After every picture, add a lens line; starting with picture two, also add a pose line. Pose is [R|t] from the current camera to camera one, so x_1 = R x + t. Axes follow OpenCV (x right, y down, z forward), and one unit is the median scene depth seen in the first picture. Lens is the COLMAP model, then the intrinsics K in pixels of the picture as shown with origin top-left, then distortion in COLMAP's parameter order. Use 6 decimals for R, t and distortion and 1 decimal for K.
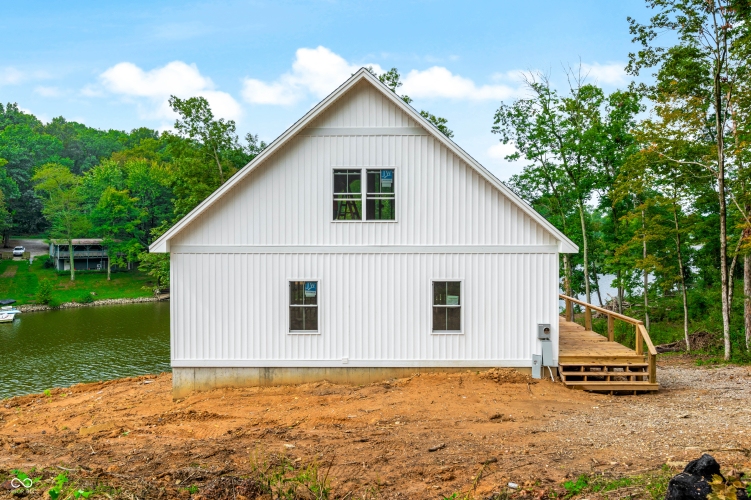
lens RADIAL K [[607.0, 0, 376.0], [0, 607.0, 239.7], [0, 0, 1]] dist [-0.002580, 0.002435]
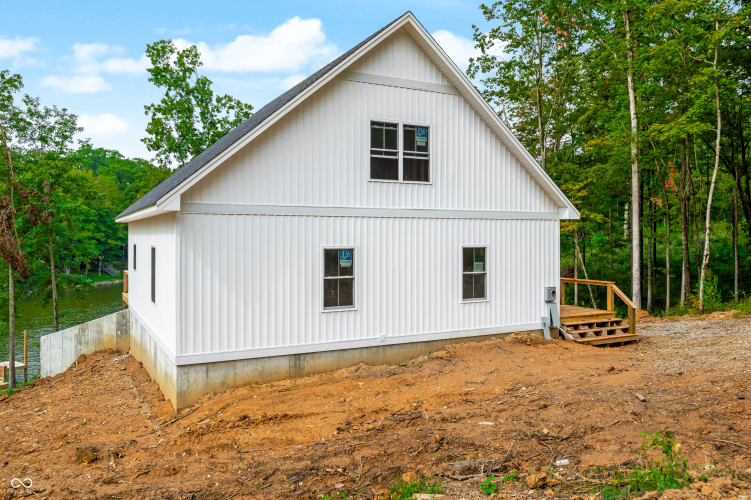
lens RADIAL K [[592.2, 0, 376.1], [0, 592.2, 237.8], [0, 0, 1]] dist [-0.003070, 0.001022]
pose [[0.877481, -0.000695, 0.479611, -0.474859], [0.006371, 0.999928, -0.010207, 0.061825], [-0.479569, 0.012012, 0.877422, 0.244205]]
